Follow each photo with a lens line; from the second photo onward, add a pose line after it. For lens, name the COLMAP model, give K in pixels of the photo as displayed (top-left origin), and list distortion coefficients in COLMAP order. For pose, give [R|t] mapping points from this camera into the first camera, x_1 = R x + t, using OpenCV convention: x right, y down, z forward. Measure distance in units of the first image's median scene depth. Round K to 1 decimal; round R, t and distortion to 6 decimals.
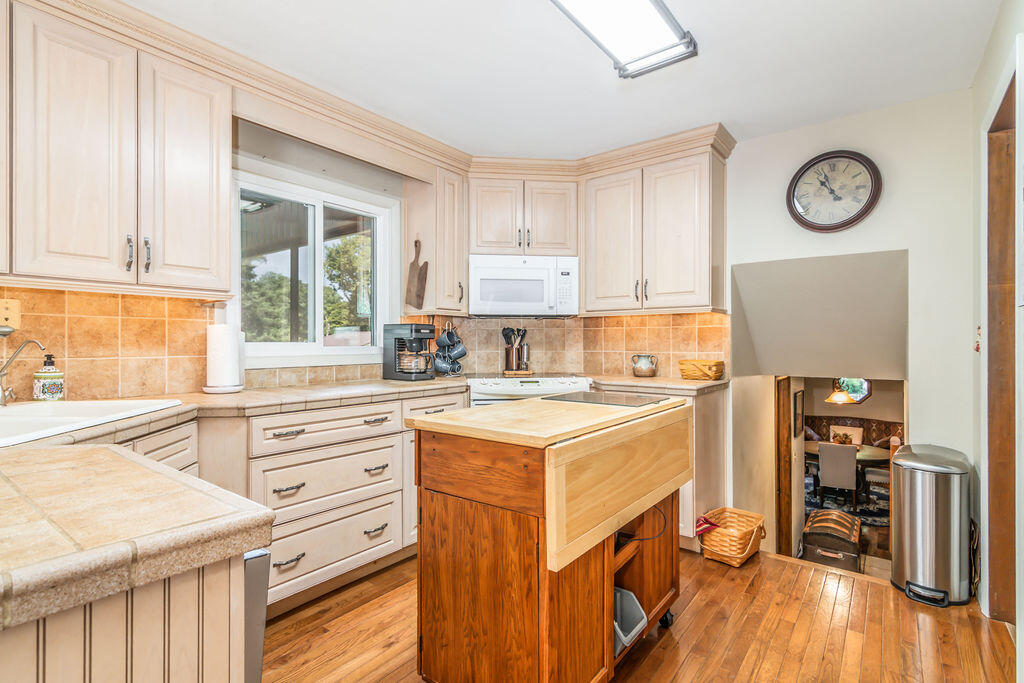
lens RADIAL K [[494.7, 0, 510.4], [0, 494.7, 346.6], [0, 0, 1]] dist [0.002965, 0.003390]
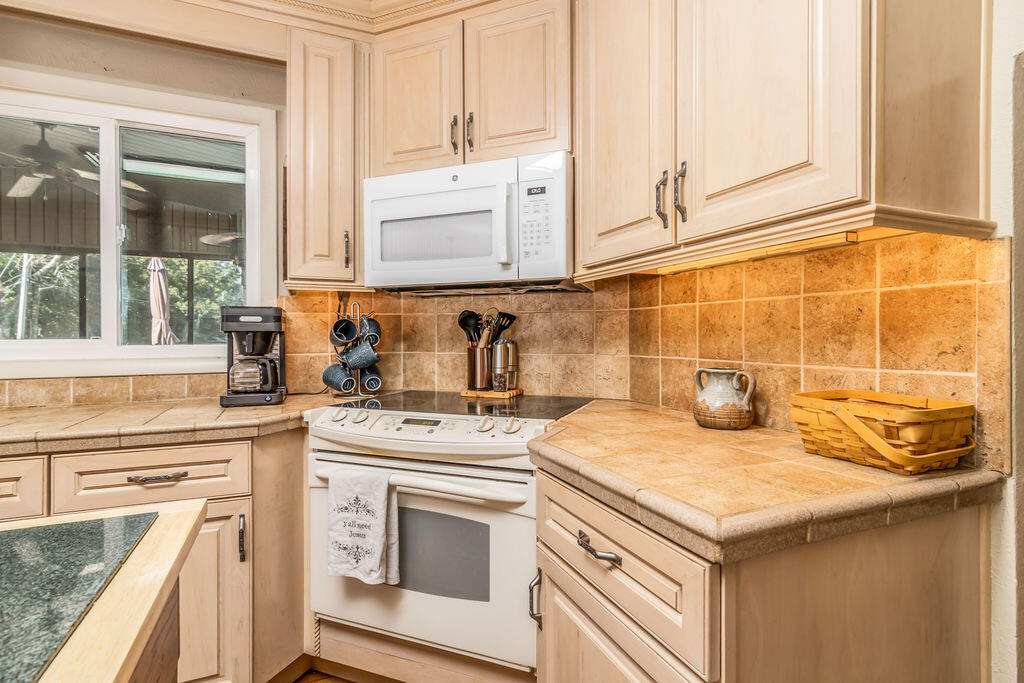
lens RADIAL K [[494.7, 0, 504.2], [0, 494.7, 341.3], [0, 0, 1]] dist [0.002965, 0.003390]
pose [[0.863218, 0.003970, -0.504816, 0.331946], [-0.000708, 0.999978, 0.006653, -0.009224], [0.504831, -0.005385, 0.863201, 0.602709]]
